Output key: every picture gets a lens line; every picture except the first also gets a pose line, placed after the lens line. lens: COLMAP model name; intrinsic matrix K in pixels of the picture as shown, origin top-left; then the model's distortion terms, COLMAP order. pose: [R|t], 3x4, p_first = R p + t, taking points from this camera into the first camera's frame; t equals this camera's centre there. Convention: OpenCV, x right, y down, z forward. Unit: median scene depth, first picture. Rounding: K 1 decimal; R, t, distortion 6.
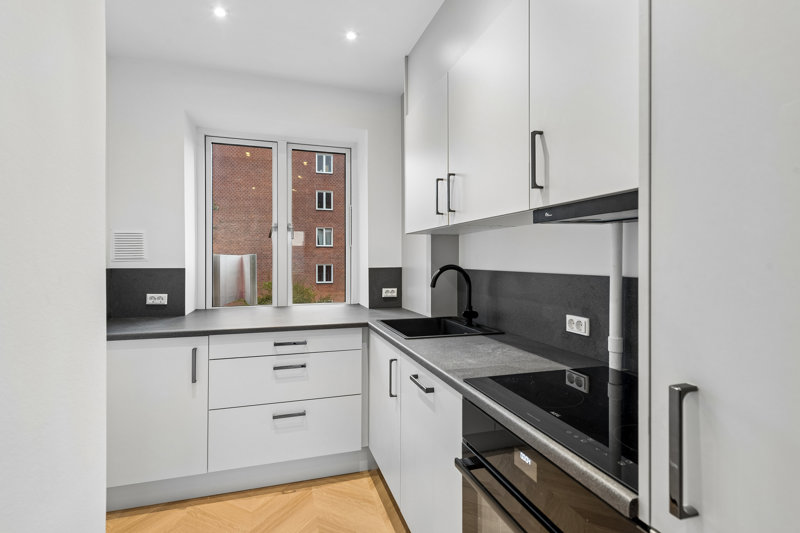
lens RADIAL K [[404.0, 0, 397.5], [0, 404.0, 260.3], [0, 0, 1]] dist [-0.000033, -0.000612]
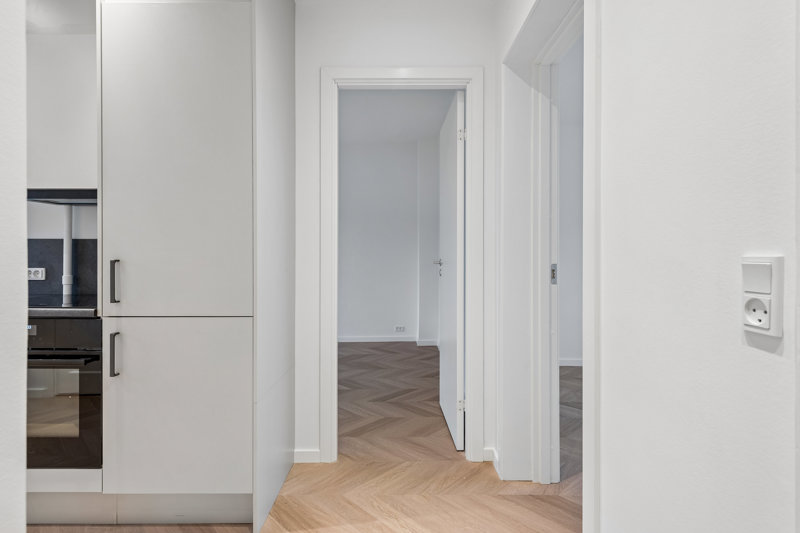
lens RADIAL K [[404.0, 0, 397.5], [0, 404.0, 260.3], [0, 0, 1]] dist [-0.000033, -0.000612]
pose [[0.308976, -0.003164, 0.951065, -0.611027], [-0.001641, 0.999991, 0.003860, 0.122640], [-0.951069, -0.002753, 0.308968, -0.785276]]
